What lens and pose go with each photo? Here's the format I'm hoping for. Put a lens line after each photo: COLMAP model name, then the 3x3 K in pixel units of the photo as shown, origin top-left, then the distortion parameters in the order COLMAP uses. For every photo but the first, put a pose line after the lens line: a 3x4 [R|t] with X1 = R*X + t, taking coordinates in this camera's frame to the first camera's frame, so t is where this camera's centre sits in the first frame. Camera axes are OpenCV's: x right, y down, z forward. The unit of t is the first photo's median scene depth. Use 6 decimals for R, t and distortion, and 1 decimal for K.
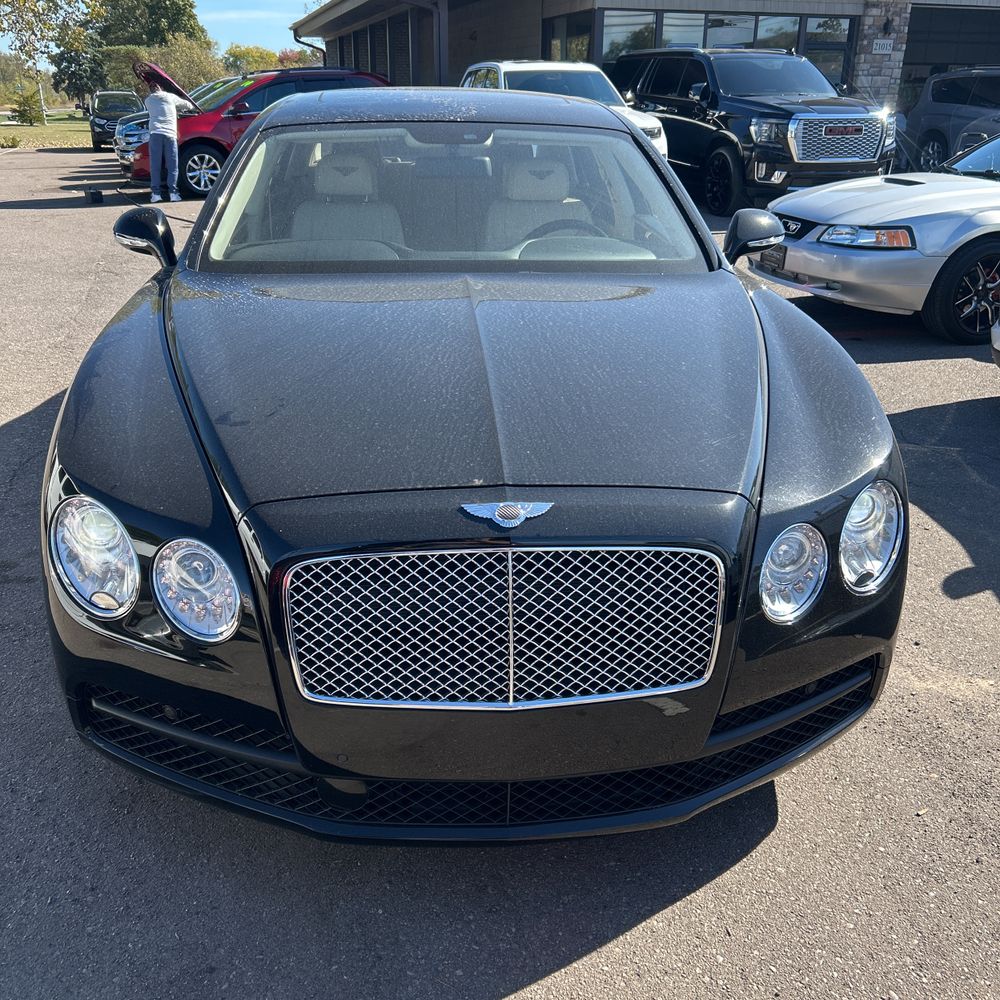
lens RADIAL K [[1006.8, 0, 497.3], [0, 1006.8, 502.8], [0, 0, 1]] dist [0.019096, 0.000000]
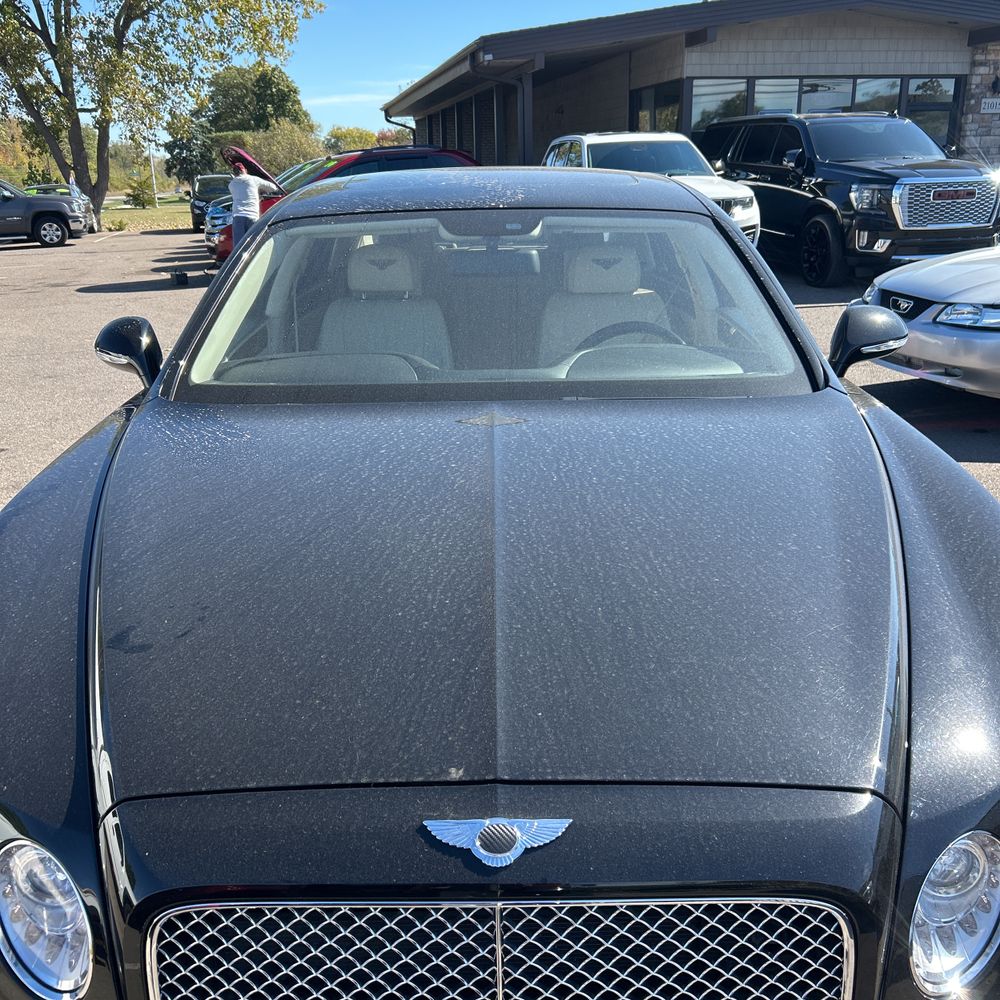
lens RADIAL K [[1006.8, 0, 490.1], [0, 1006.8, 504.3], [0, 0, 1]] dist [0.019096, 0.000000]
pose [[0.995266, 0.003469, -0.097129, 0.033966], [-0.009451, 0.998081, -0.061197, -0.080651], [0.096730, 0.061825, 0.993389, 0.183246]]
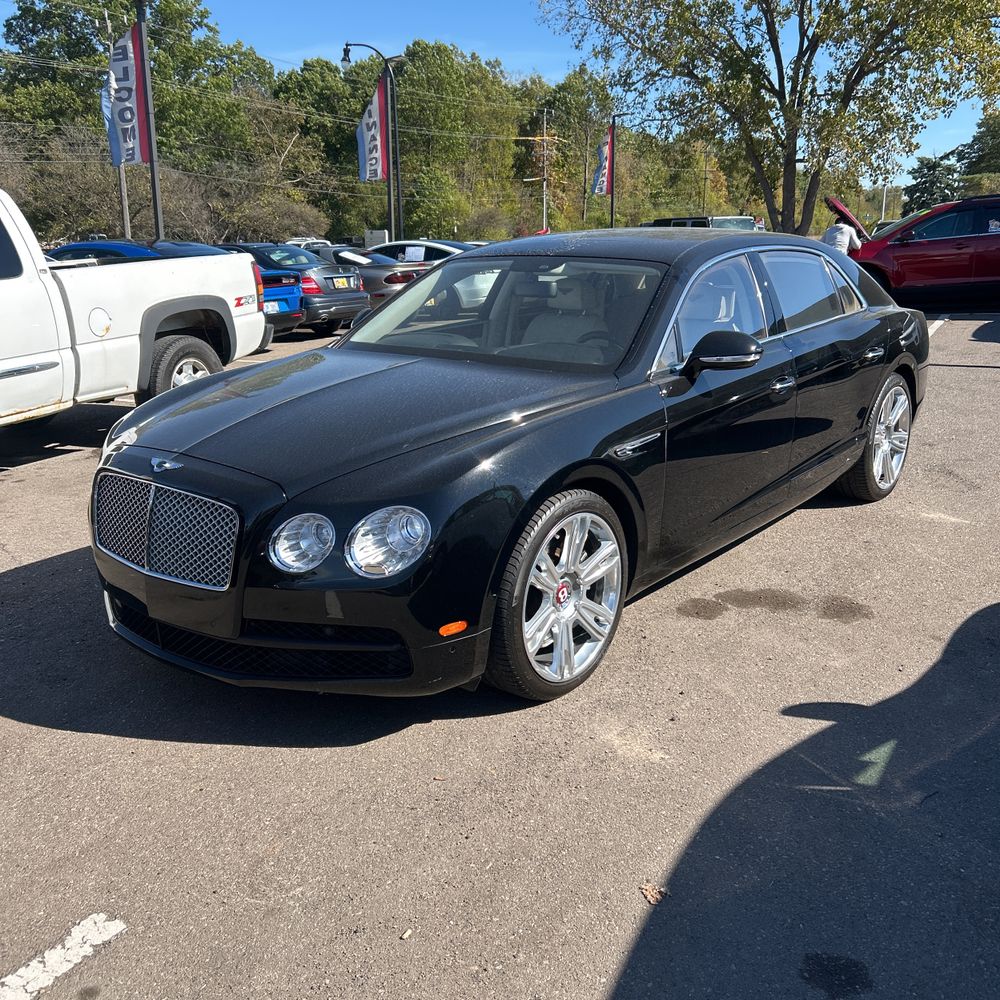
lens RADIAL K [[1006.8, 0, 499.5], [0, 1006.8, 501.3], [0, 0, 1]] dist [0.019096, 0.000000]
pose [[0.710006, 0.173299, -0.682538, 0.859974], [-0.248967, 0.968423, -0.013100, -0.031188], [0.658716, 0.179231, 0.730733, 0.047019]]
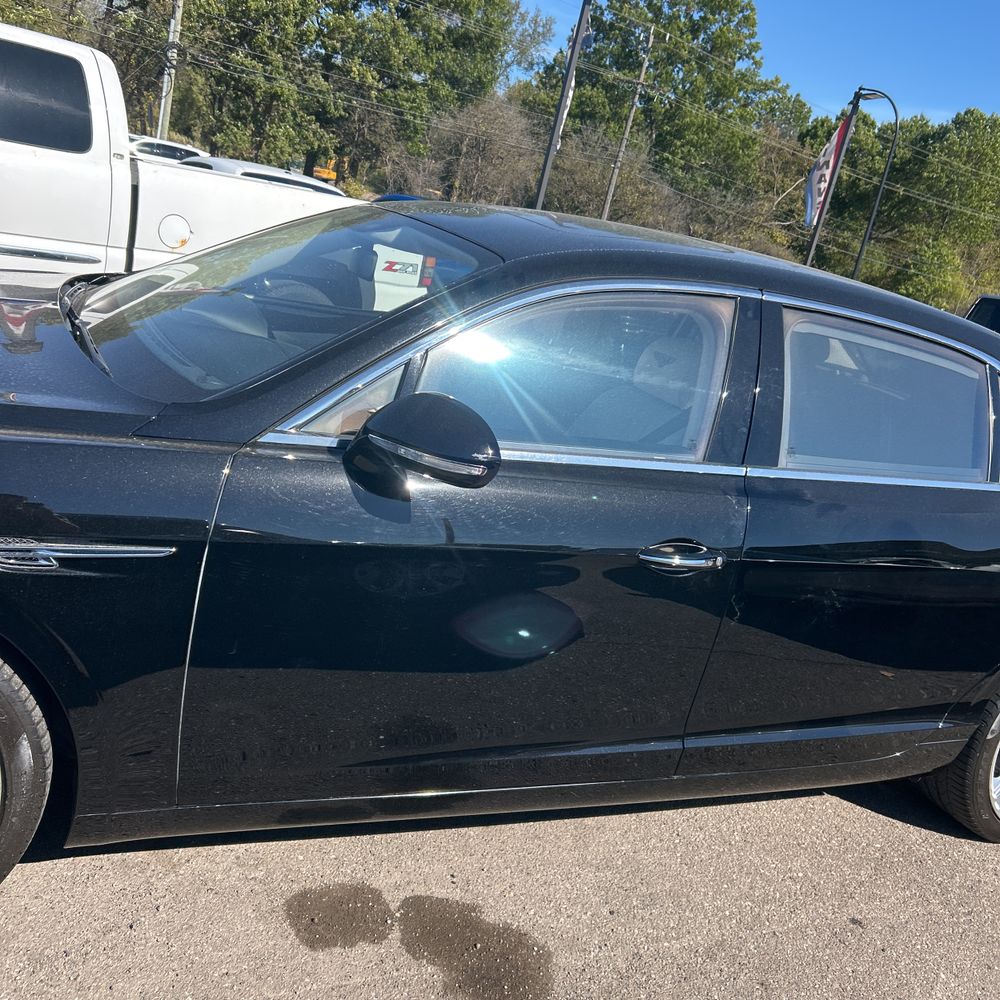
lens RADIAL K [[1006.8, 0, 509.0], [0, 1006.8, 489.7], [0, 0, 1]] dist [0.019096, 0.000000]
pose [[0.305155, 0.314472, -0.898881, 0.738244], [-0.546400, 0.830892, 0.105193, -0.314192], [0.779953, 0.459048, 0.425379, 0.794787]]
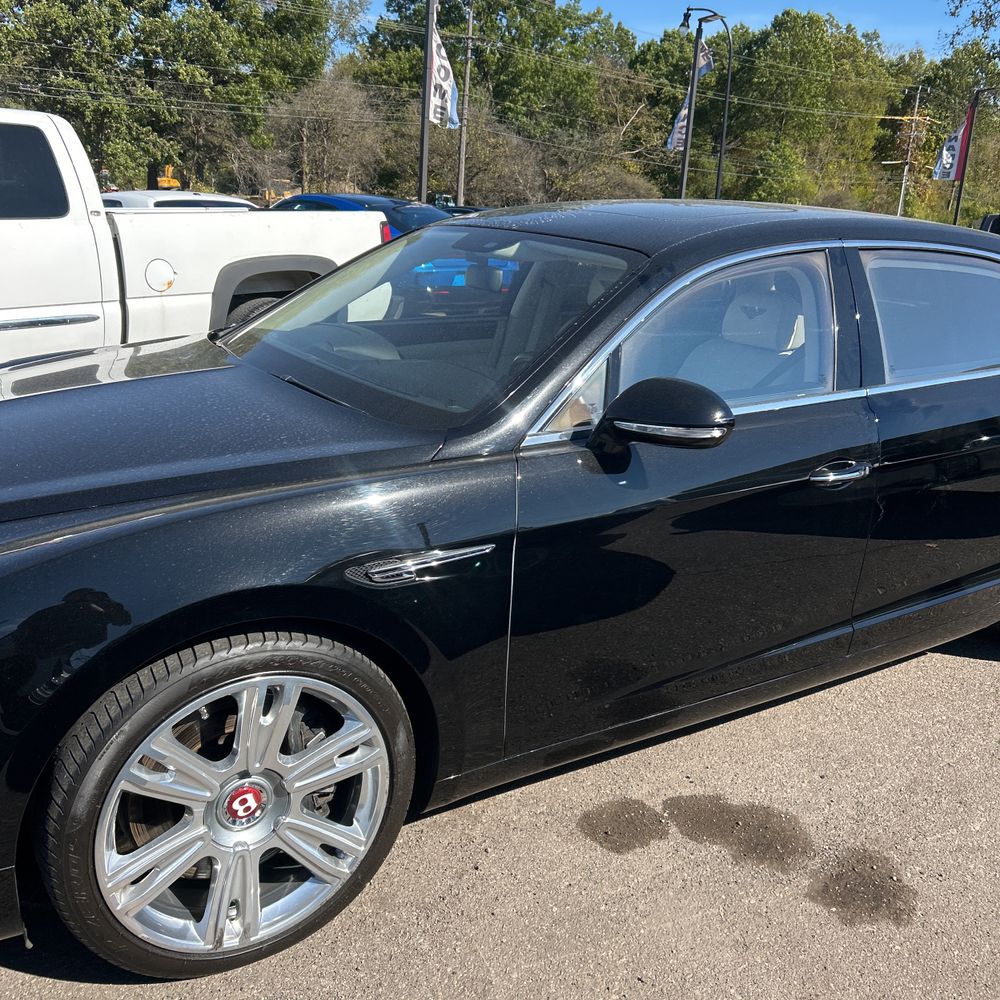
lens RADIAL K [[1006.8, 0, 502.6], [0, 1006.8, 484.5], [0, 0, 1]] dist [0.019096, 0.000000]
pose [[0.442556, 0.264759, -0.856765, 0.757345], [-0.377491, 0.921647, 0.089819, -0.239092], [0.813416, 0.283671, 0.507824, 0.586143]]
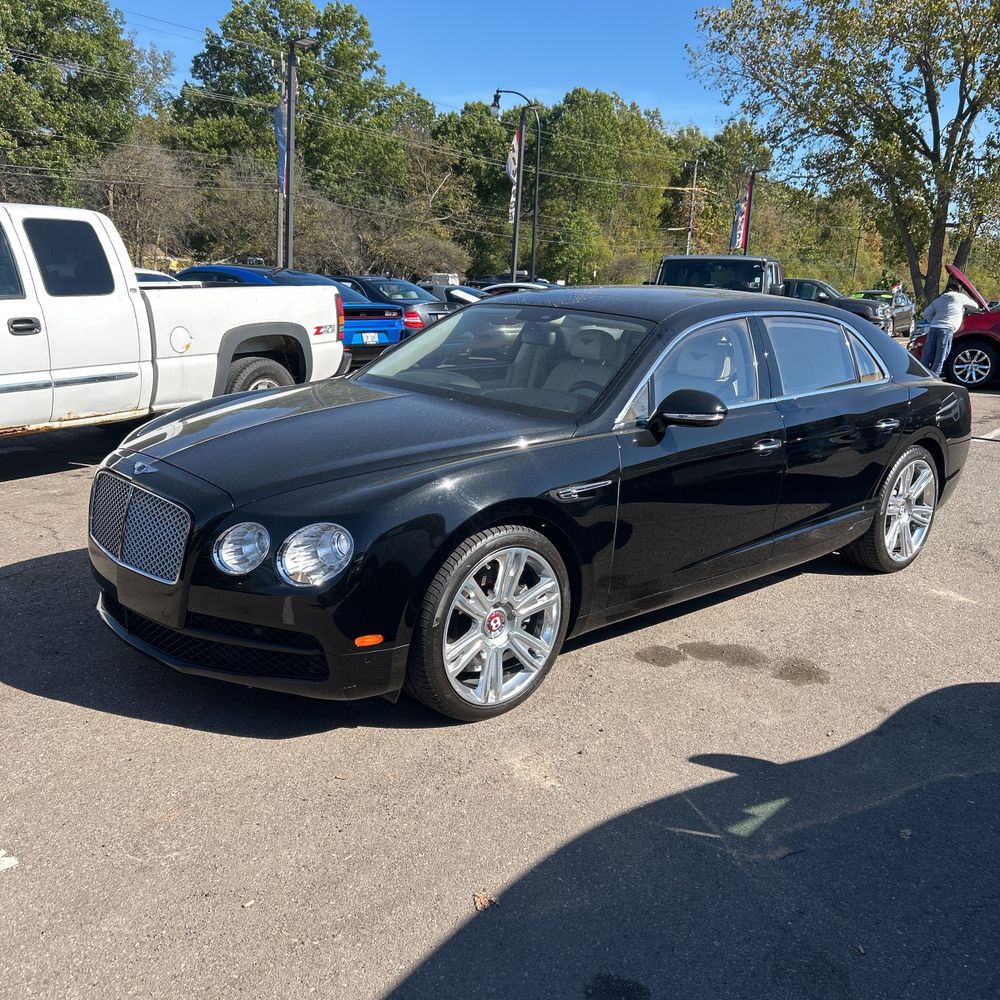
lens RADIAL K [[1006.8, 0, 493.3], [0, 1006.8, 503.8], [0, 0, 1]] dist [0.019096, 0.000000]
pose [[0.598138, 0.207821, -0.773977, 1.024634], [-0.340285, 0.940264, -0.010505, -0.074908], [0.725560, 0.269656, 0.633126, 0.125169]]
